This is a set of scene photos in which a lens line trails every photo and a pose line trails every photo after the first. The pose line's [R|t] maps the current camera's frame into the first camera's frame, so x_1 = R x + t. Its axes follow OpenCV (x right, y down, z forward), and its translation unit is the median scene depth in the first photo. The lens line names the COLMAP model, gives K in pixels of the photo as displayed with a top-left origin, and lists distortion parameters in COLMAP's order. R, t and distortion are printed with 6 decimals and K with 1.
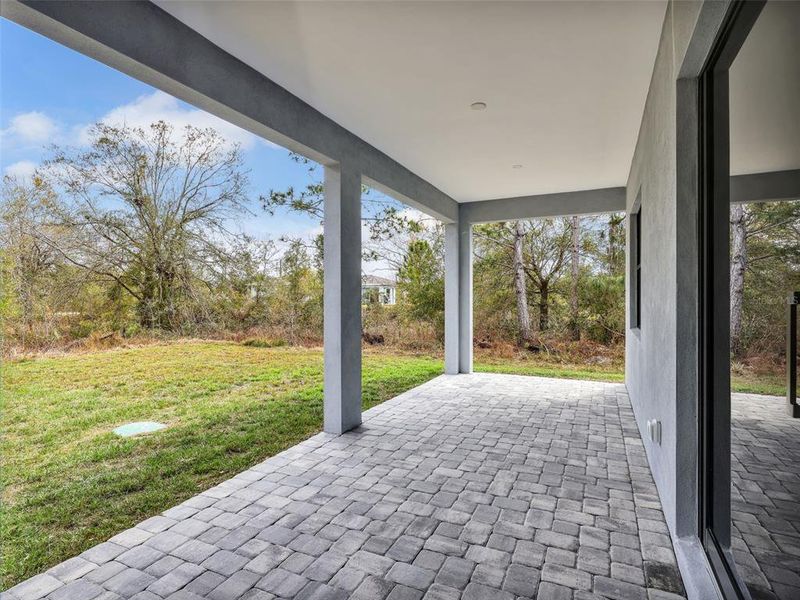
lens RADIAL K [[430.8, 0, 400.0], [0, 430.8, 300.0], [0, 0, 1]] dist [0.000586, -0.001665]
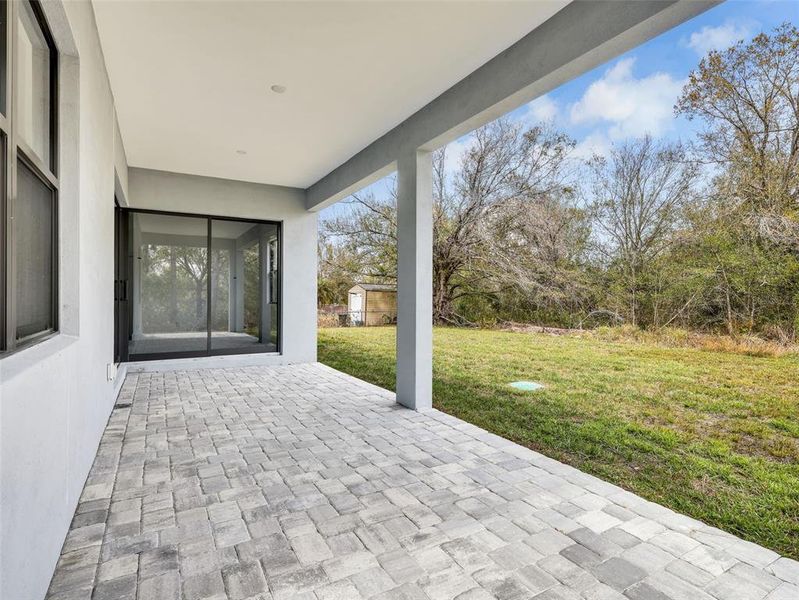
lens RADIAL K [[416.5, 0, 399.5], [0, 416.5, 300.0], [0, 0, 1]] dist [-0.000958, -0.001535]
pose [[-0.569956, 0.004401, -0.821664, 0.791756], [-0.010743, 0.999860, 0.012808, 0.033310], [0.821605, 0.016127, -0.569829, 1.713209]]
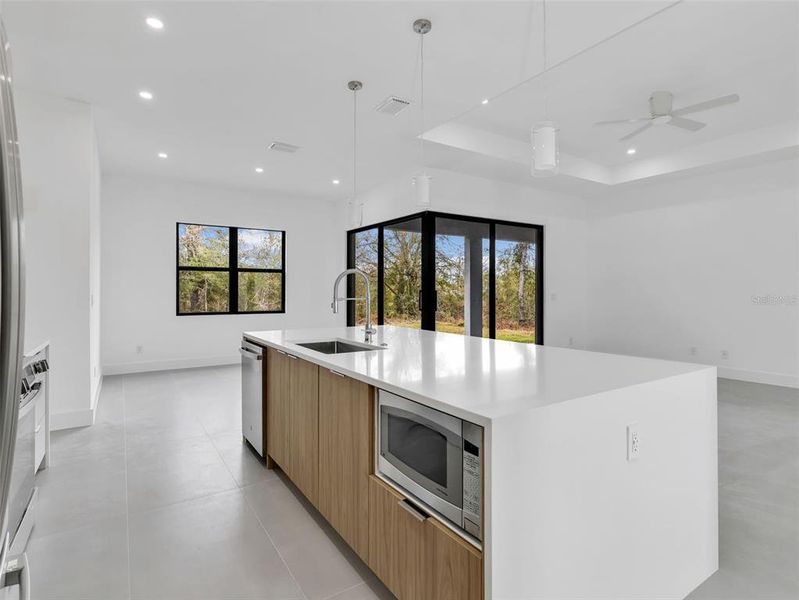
lens RADIAL K [[416.5, 0, 399.5], [0, 416.5, 300.0], [0, 0, 1]] dist [-0.000958, -0.001535]
pose [[0.862038, 0.010351, -0.506739, 0.120164], [-0.005924, 0.999929, 0.010348, 0.003643], [0.506810, -0.005918, 0.862038, -0.207702]]
